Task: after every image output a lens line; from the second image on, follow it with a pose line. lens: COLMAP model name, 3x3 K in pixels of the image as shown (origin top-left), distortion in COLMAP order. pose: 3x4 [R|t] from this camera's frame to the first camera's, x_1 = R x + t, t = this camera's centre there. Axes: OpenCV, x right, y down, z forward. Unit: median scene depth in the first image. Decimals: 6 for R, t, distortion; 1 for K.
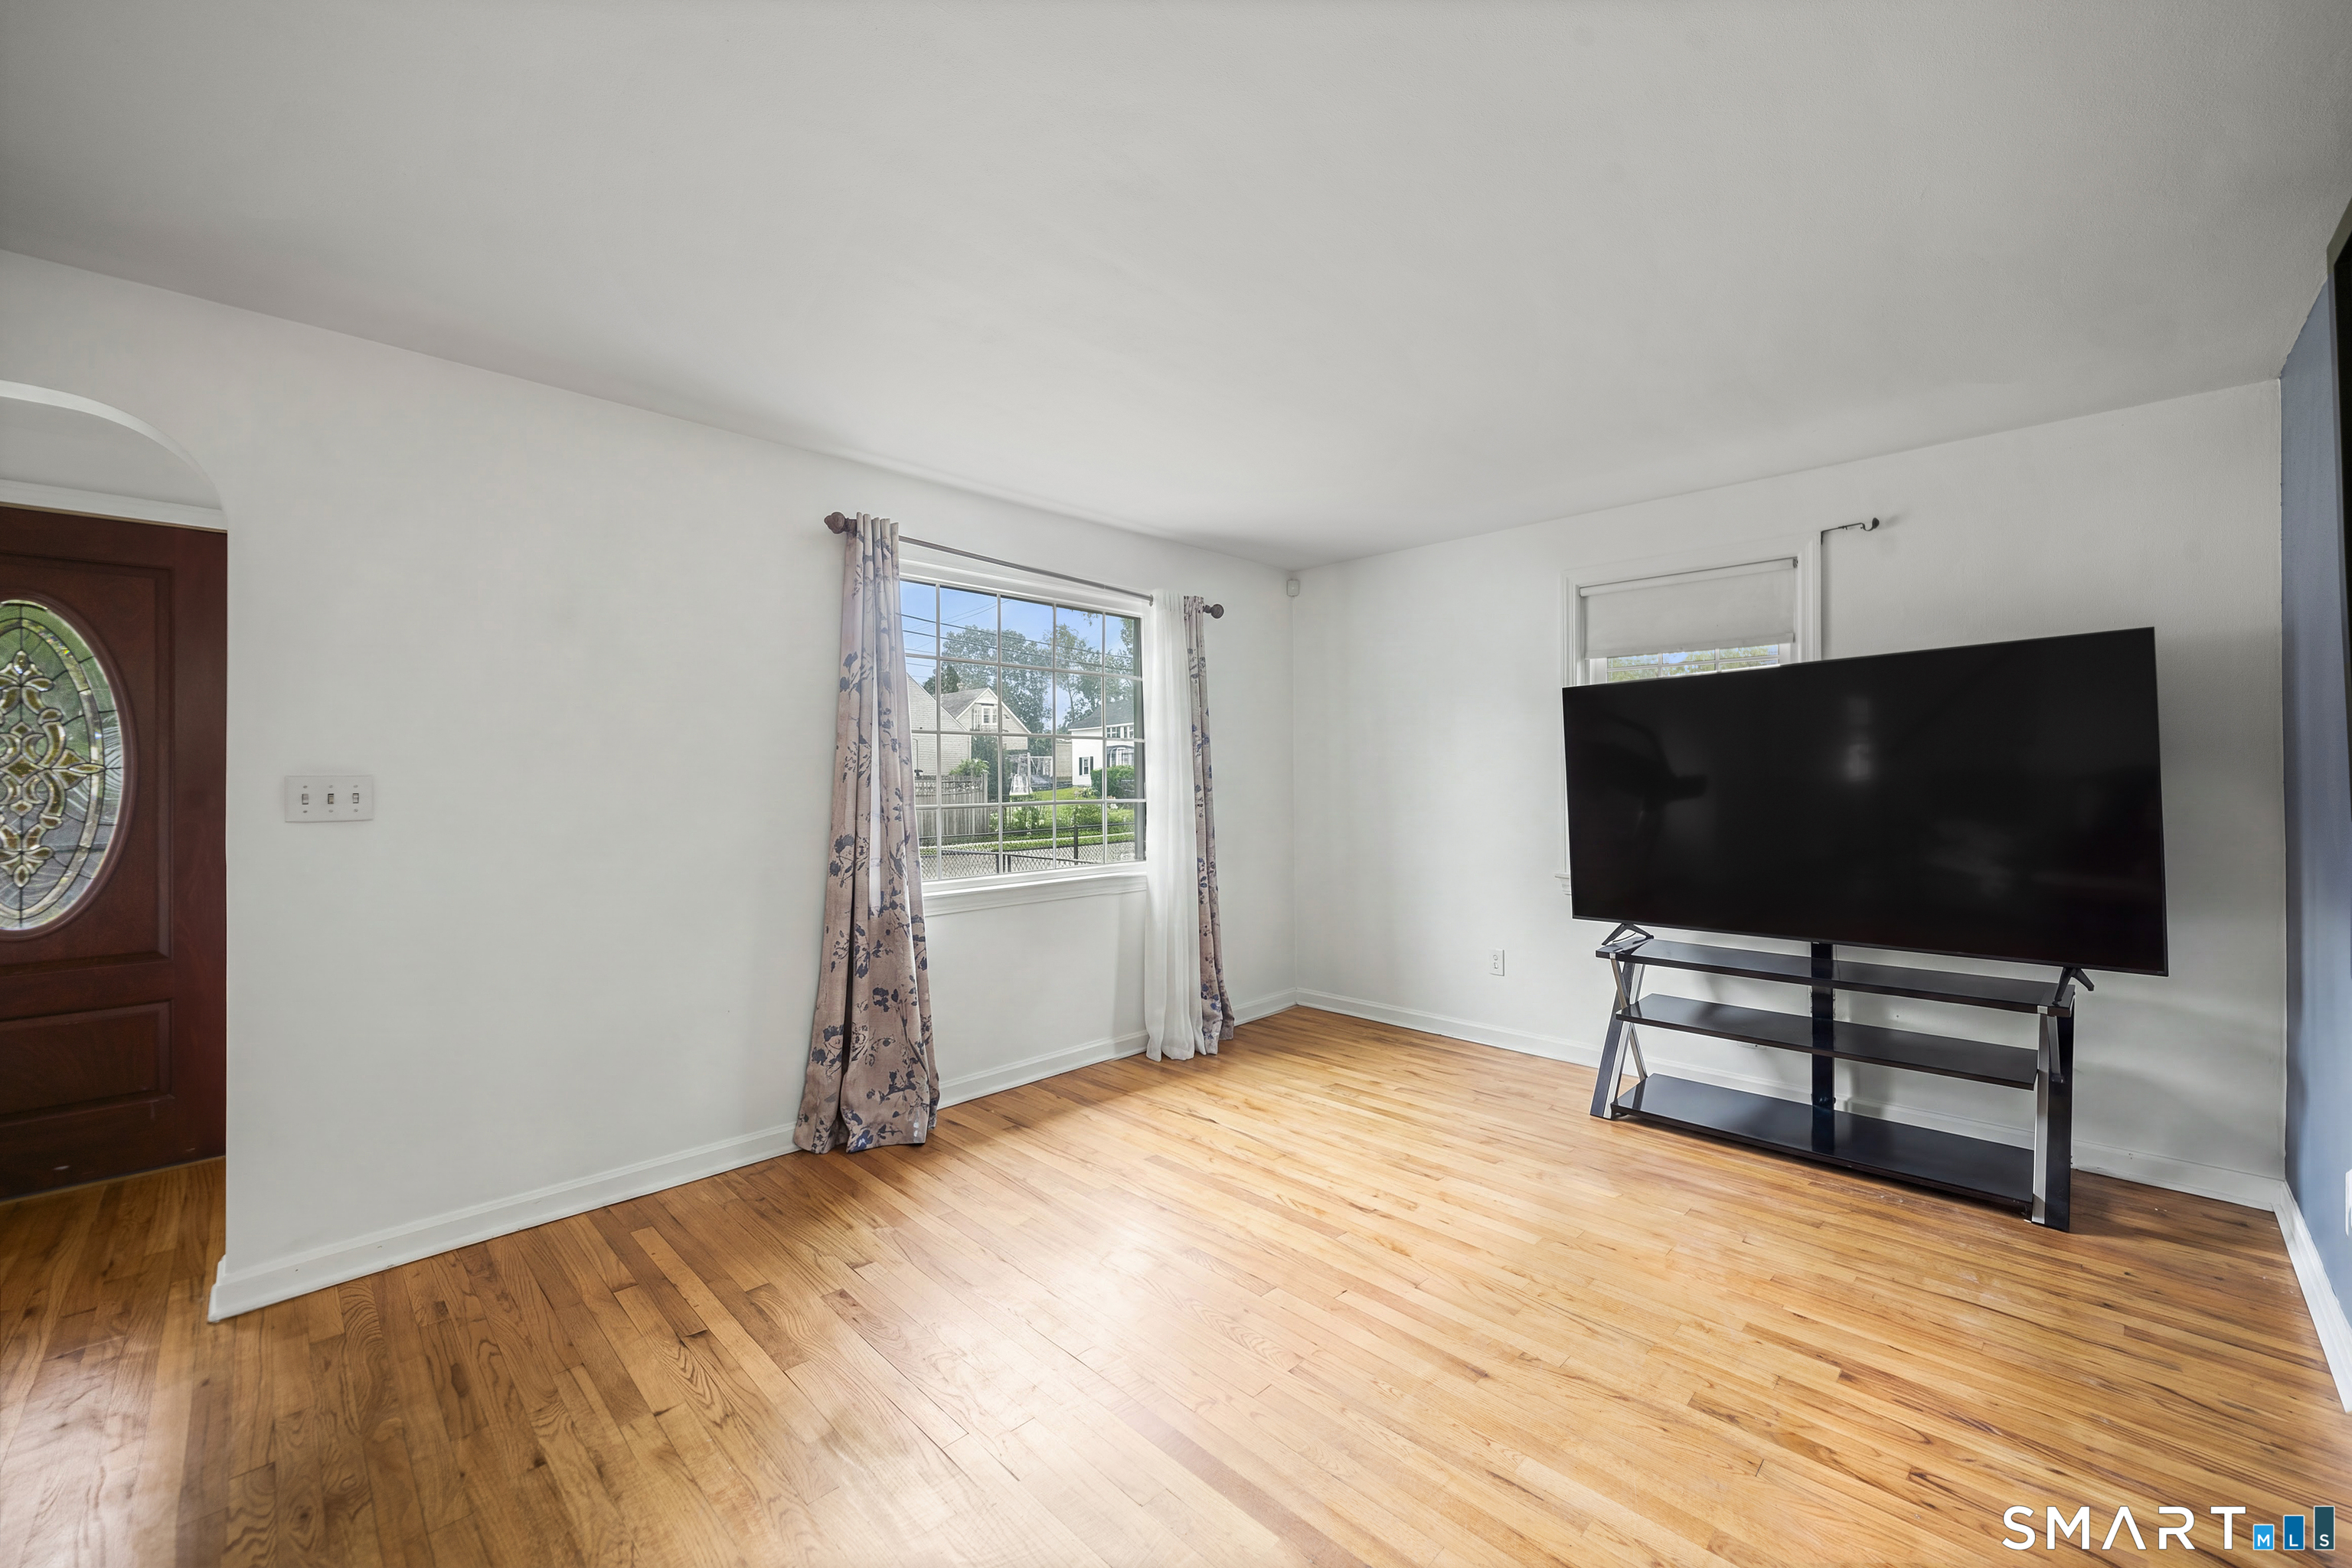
lens RADIAL K [[930.5, 0, 1176.0], [0, 930.5, 784.0], [0, 0, 1]] dist [0.019215, 0.000062]
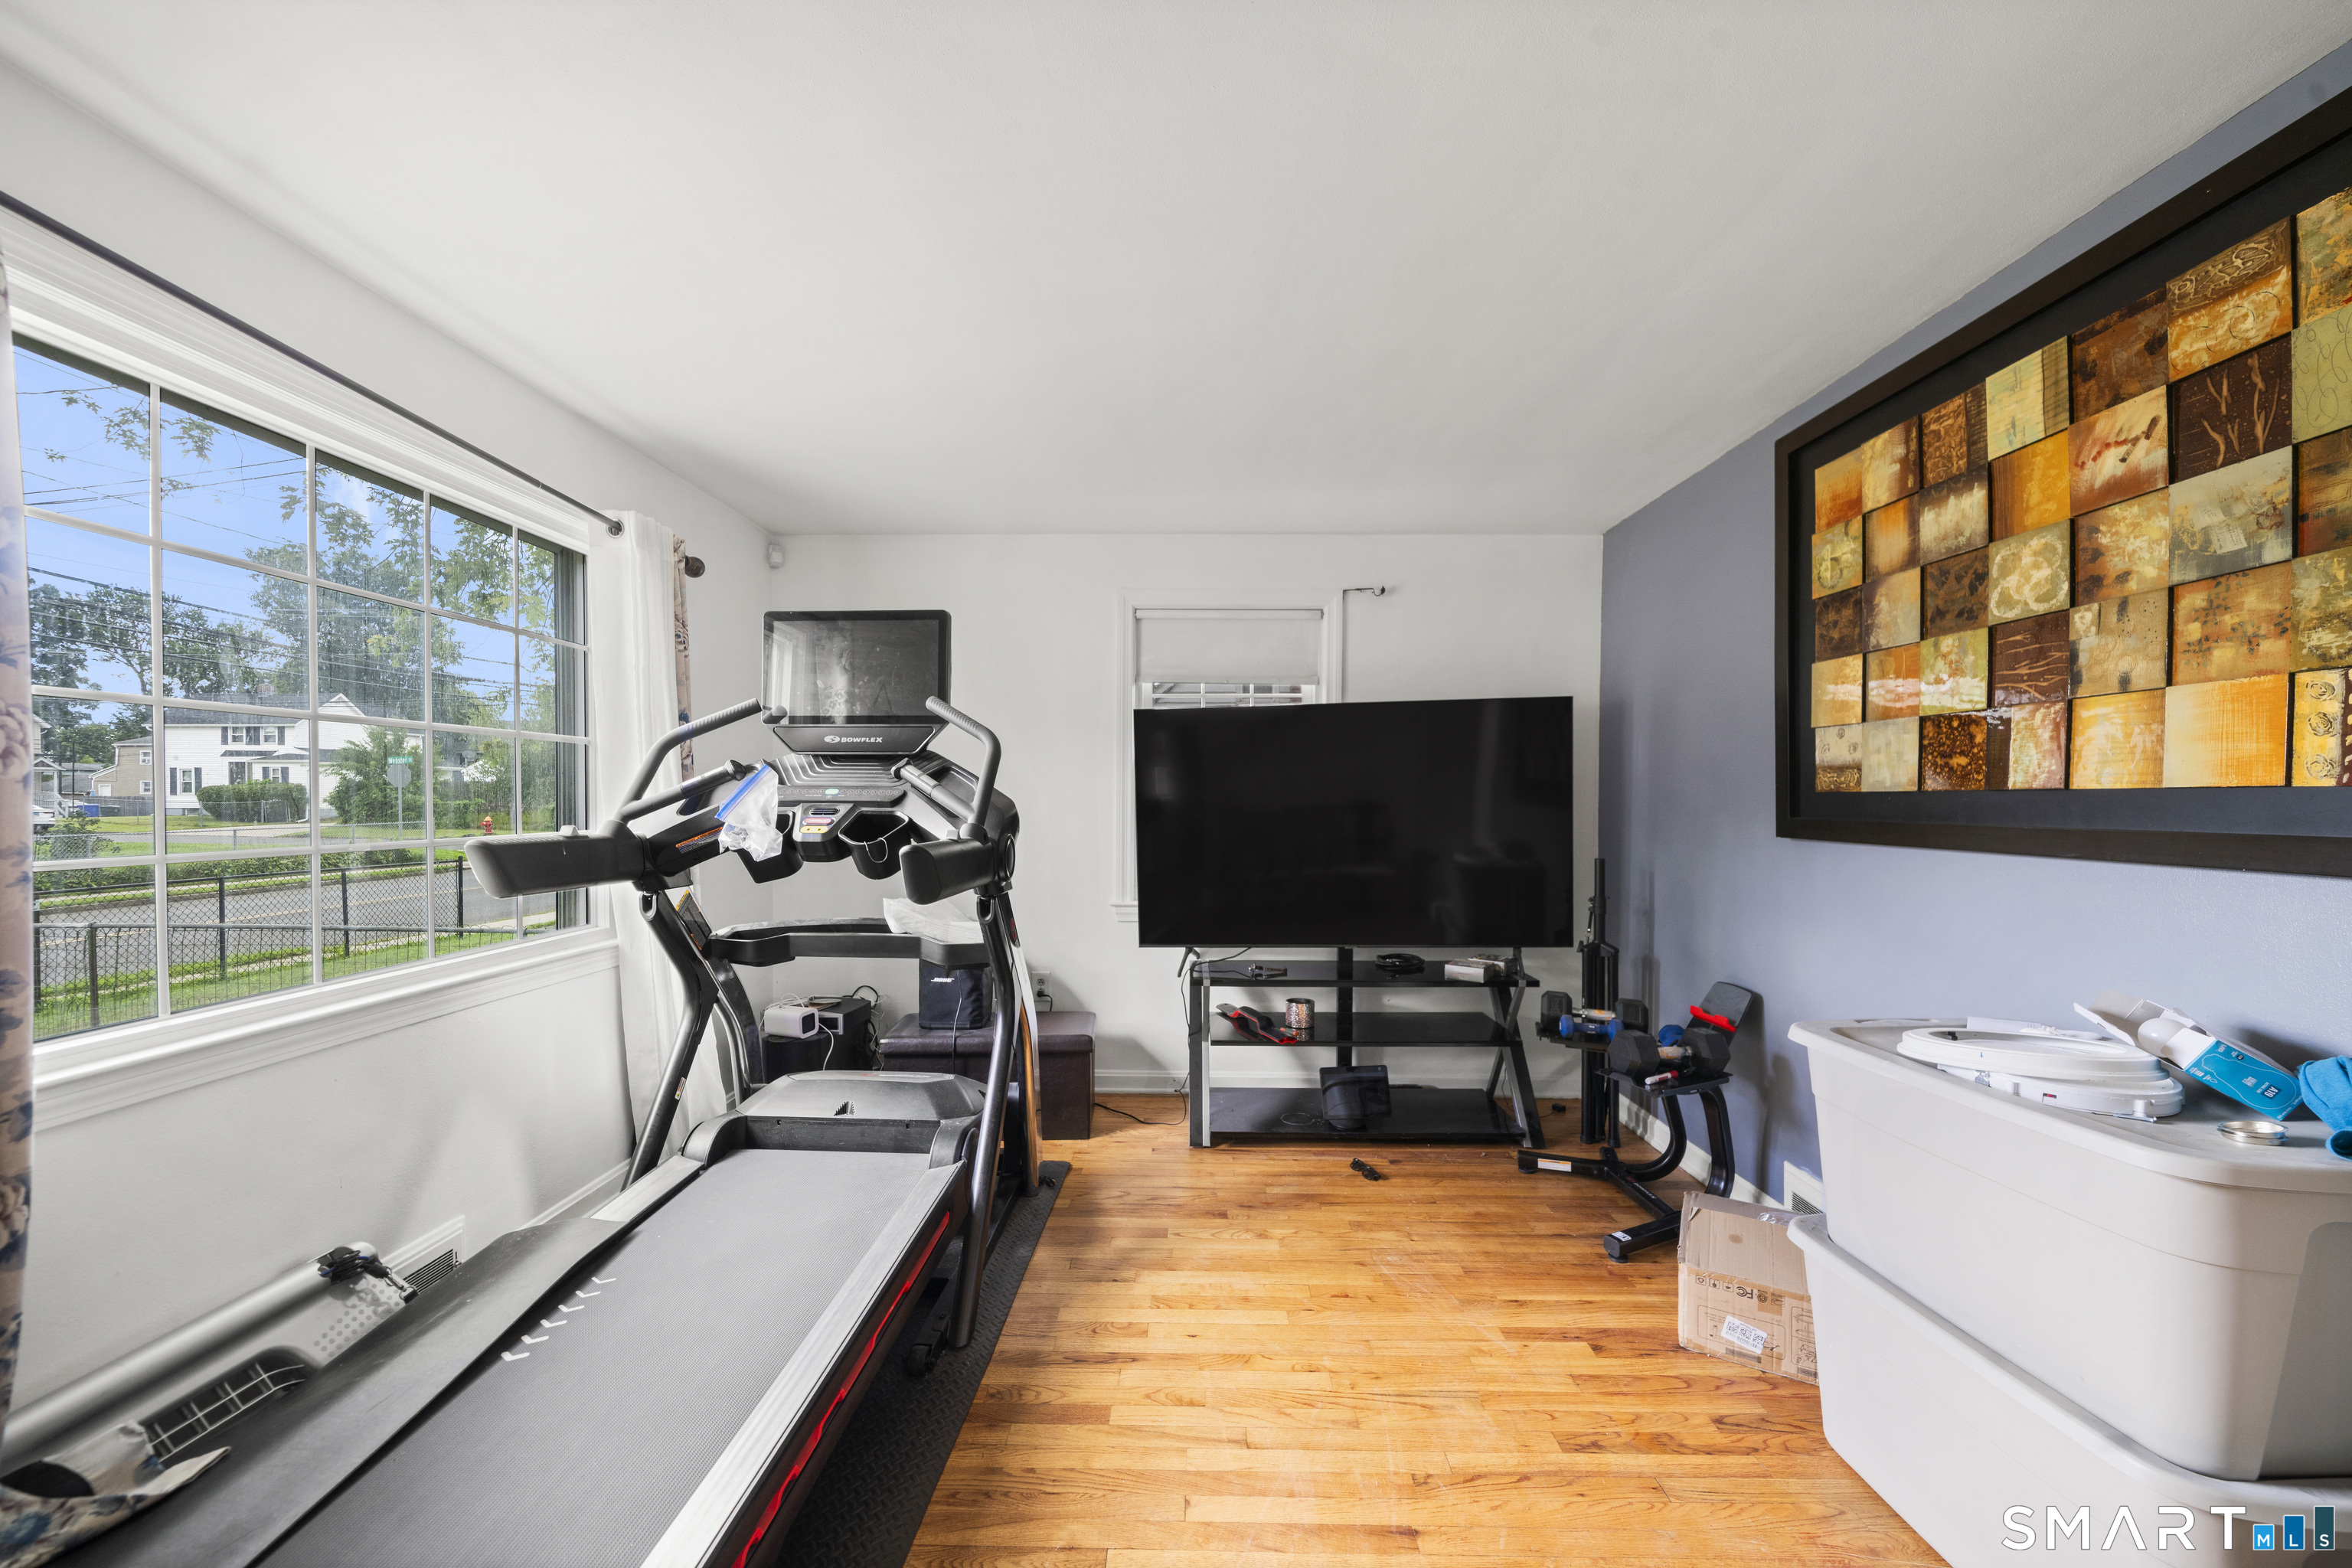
lens RADIAL K [[880.8, 0, 1174.4], [0, 880.8, 828.2], [0, 0, 1]] dist [0.000539, 0.000034]
pose [[0.726463, -0.014894, 0.687044, -0.205511], [-0.001573, 0.999726, 0.023337, -0.003036], [-0.687204, -0.018034, 0.726241, 0.354239]]
